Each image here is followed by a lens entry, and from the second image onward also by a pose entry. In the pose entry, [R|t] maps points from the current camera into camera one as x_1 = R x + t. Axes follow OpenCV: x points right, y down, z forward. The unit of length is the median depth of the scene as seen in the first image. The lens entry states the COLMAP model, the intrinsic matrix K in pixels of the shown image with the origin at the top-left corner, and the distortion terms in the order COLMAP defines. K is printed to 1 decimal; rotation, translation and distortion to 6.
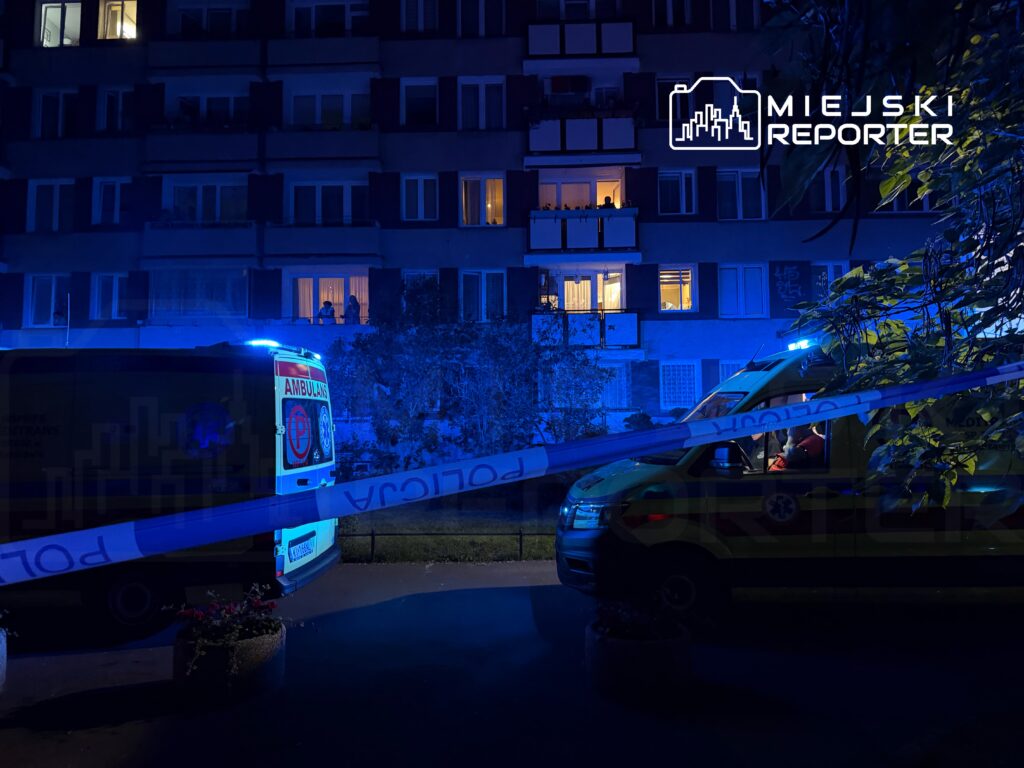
lens RADIAL K [[717.7, 0, 512.0], [0, 717.7, 384.0], [0, 0, 1]] dist [0.033903, -0.070181]
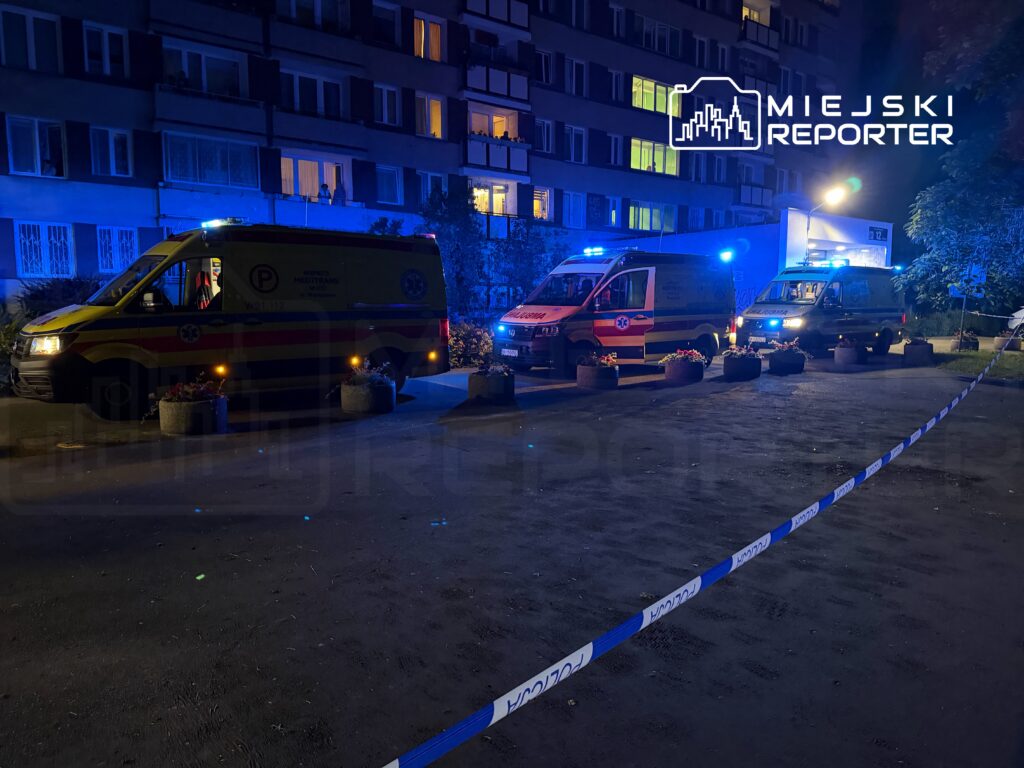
lens RADIAL K [[717.7, 0, 512.0], [0, 717.7, 384.0], [0, 0, 1]] dist [0.033903, -0.070181]
pose [[0.773963, -0.053145, 0.630997, -0.771015], [-0.040588, 0.990259, 0.133188, 0.039095], [-0.631929, -0.128694, 0.764267, -0.137052]]
